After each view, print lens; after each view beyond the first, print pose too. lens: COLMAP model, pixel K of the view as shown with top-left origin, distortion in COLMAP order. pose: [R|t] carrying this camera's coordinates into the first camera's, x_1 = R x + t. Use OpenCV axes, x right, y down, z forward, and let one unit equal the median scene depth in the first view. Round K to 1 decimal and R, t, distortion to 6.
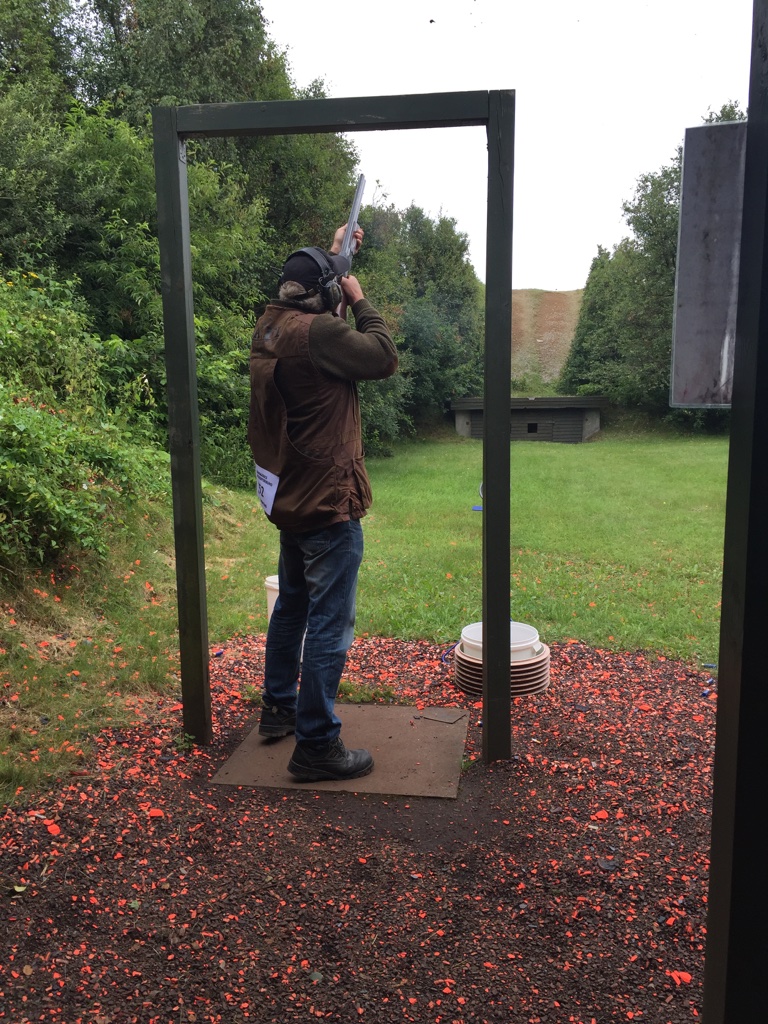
lens RADIAL K [[870.4, 0, 372.1], [0, 870.4, 504.6], [0, 0, 1]] dist [0.083997, -0.125386]
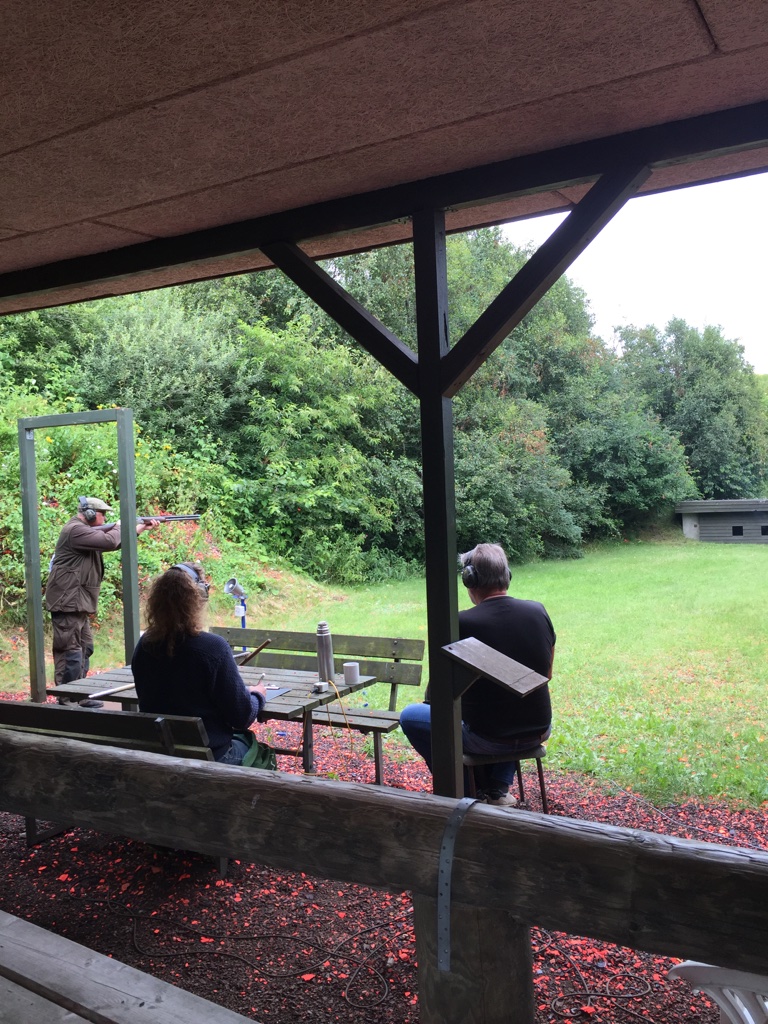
lens RADIAL K [[870.4, 0, 378.0], [0, 870.4, 508.1], [0, 0, 1]] dist [0.083997, -0.125386]
pose [[0.907591, -0.008411, -0.419771, 0.499570], [-0.034726, 0.994870, -0.095016, -0.008539], [0.418417, 0.100813, 0.902643, -0.213623]]
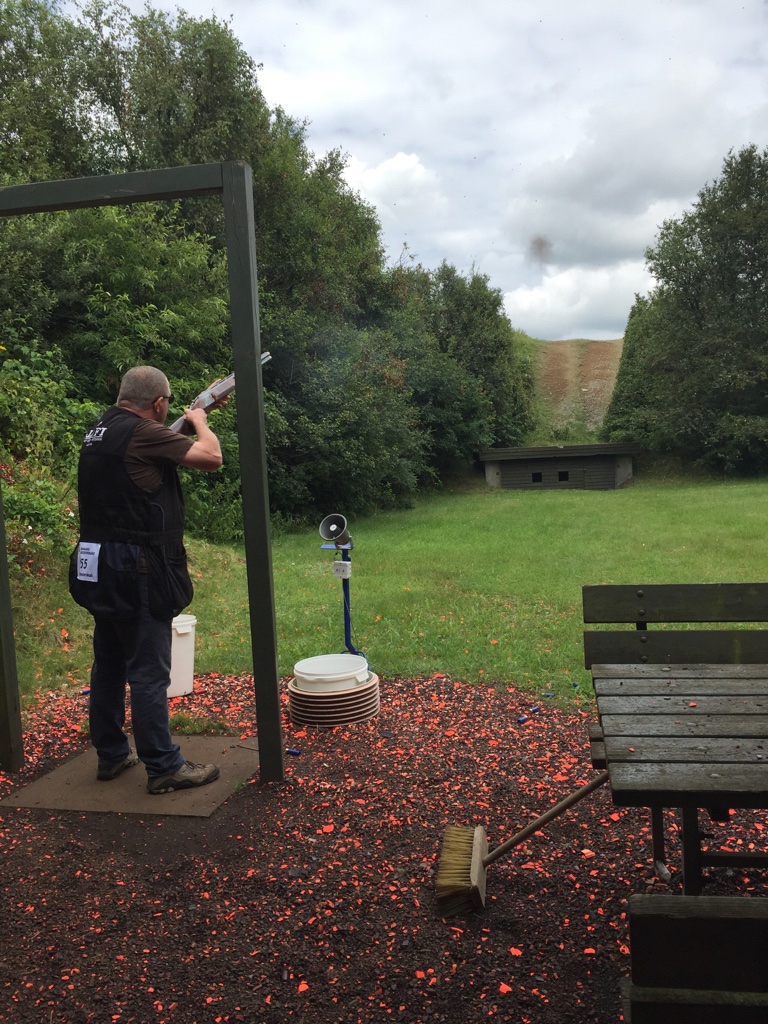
lens RADIAL K [[870.4, 0, 374.6], [0, 870.4, 508.4], [0, 0, 1]] dist [0.083997, -0.125386]
pose [[0.996228, -0.030781, -0.081137, 0.118752], [0.025809, 0.997766, -0.061627, 0.010895], [0.082852, 0.059300, 0.994796, -0.016546]]
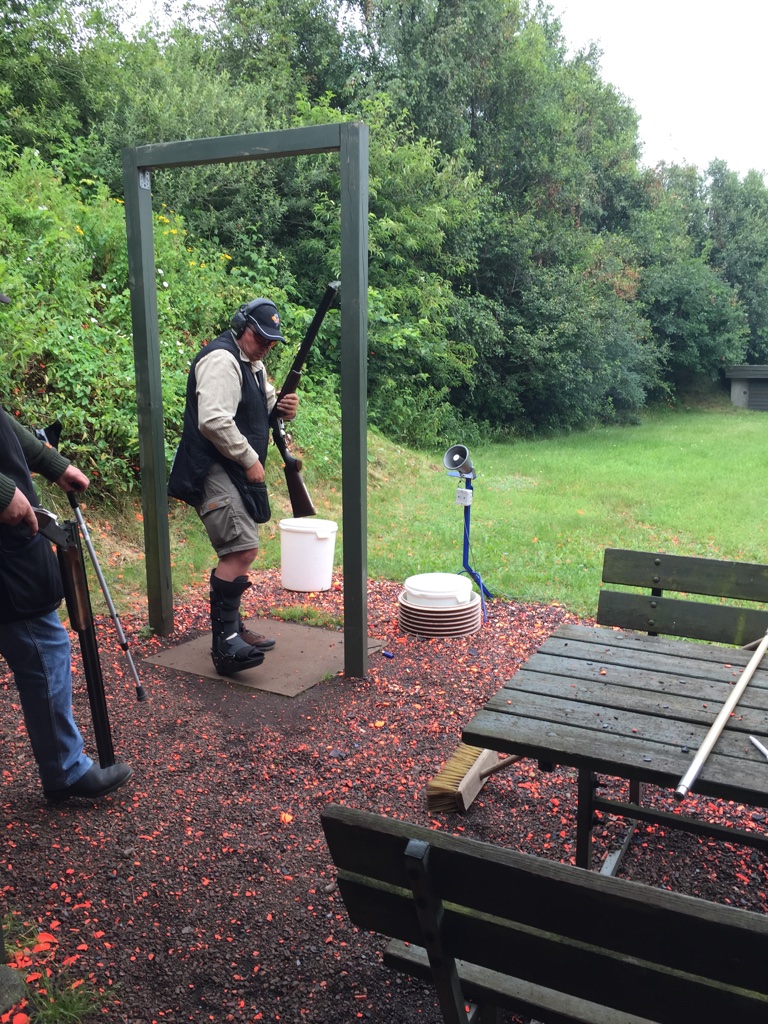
lens RADIAL K [[870.4, 0, 380.0], [0, 870.4, 507.1], [0, 0, 1]] dist [0.083997, -0.125386]
pose [[0.936055, 0.082096, -0.342142, 0.188418], [-0.065725, 0.996081, 0.059192, -0.006008], [0.345660, -0.032920, 0.937782, -0.038280]]
